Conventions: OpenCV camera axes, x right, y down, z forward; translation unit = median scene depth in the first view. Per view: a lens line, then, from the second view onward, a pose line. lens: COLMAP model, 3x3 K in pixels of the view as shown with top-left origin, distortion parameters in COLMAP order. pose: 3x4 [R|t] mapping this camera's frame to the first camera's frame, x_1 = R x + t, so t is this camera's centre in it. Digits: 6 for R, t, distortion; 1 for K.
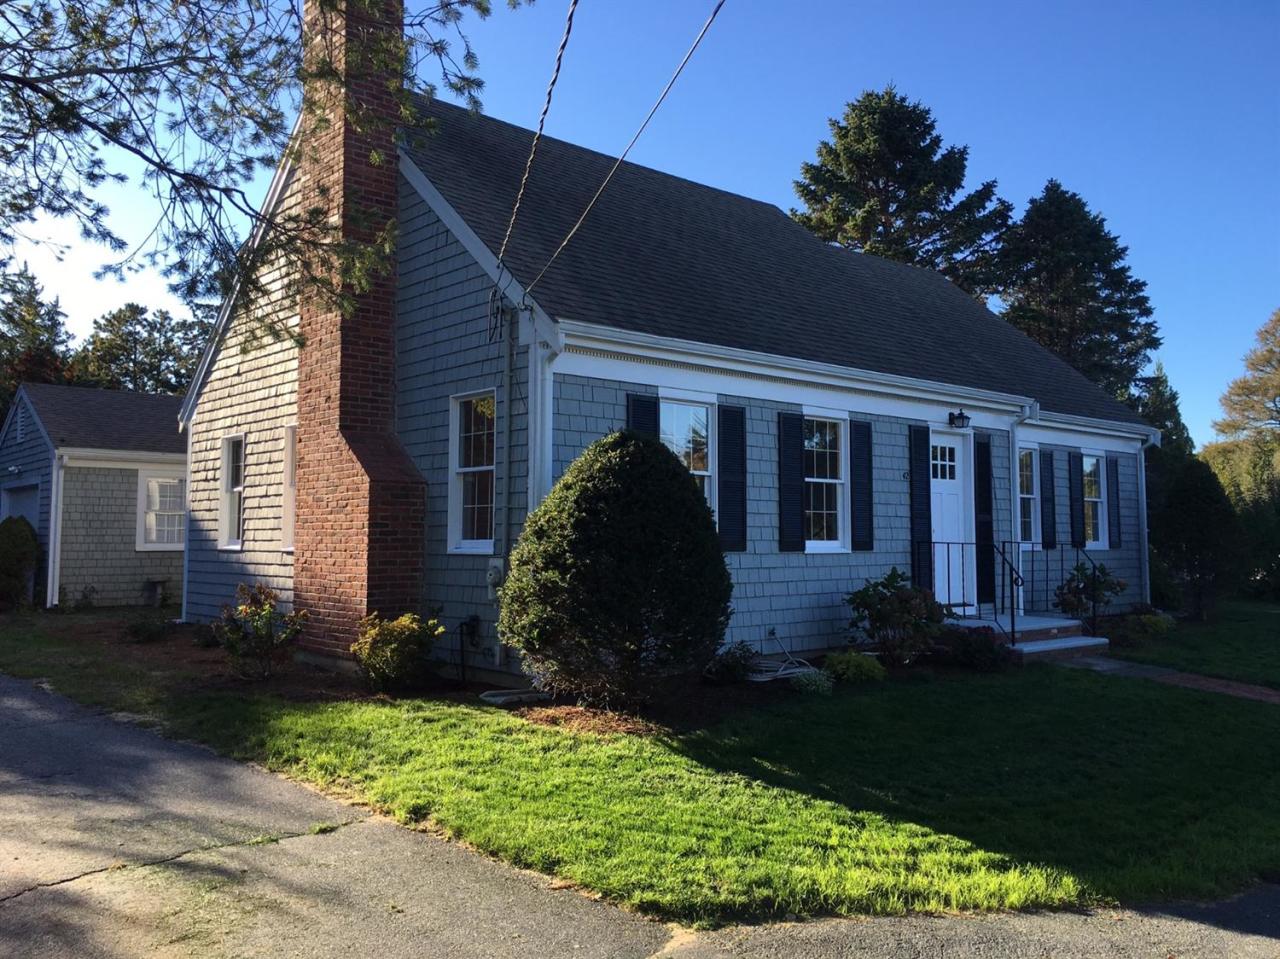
lens RADIAL K [[1104.7, 0, 640.9], [0, 1104.7, 477.4], [0, 0, 1]] dist [0.007579, -0.002155]
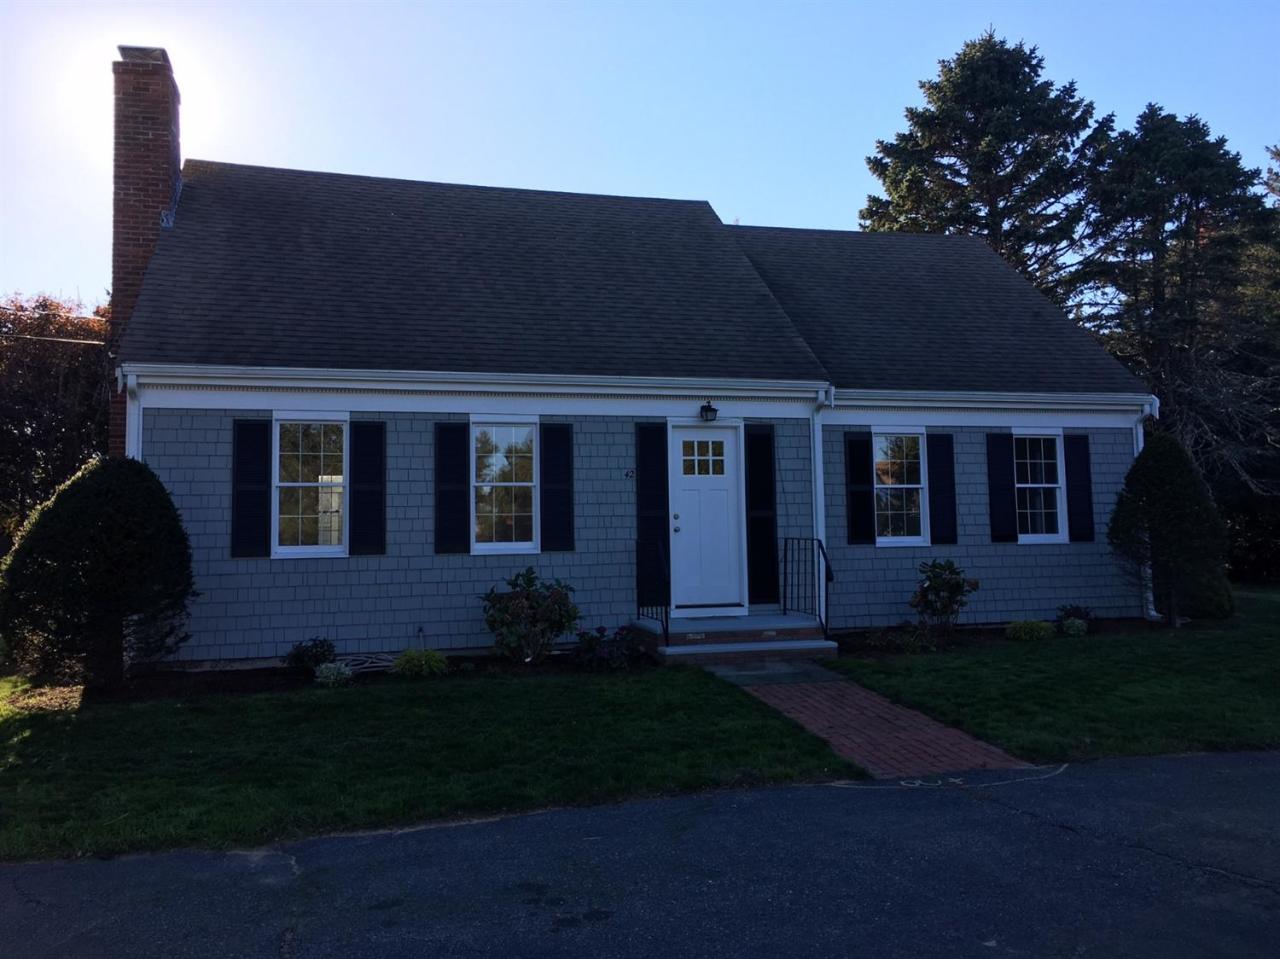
lens RADIAL K [[1104.7, 0, 639.1], [0, 1104.7, 480.7], [0, 0, 1]] dist [0.007579, -0.002155]
pose [[0.900648, -0.041746, -0.432540, 0.643738], [0.043694, 0.999030, -0.005439, 0.009526], [0.432347, -0.014000, 0.901599, 0.105844]]
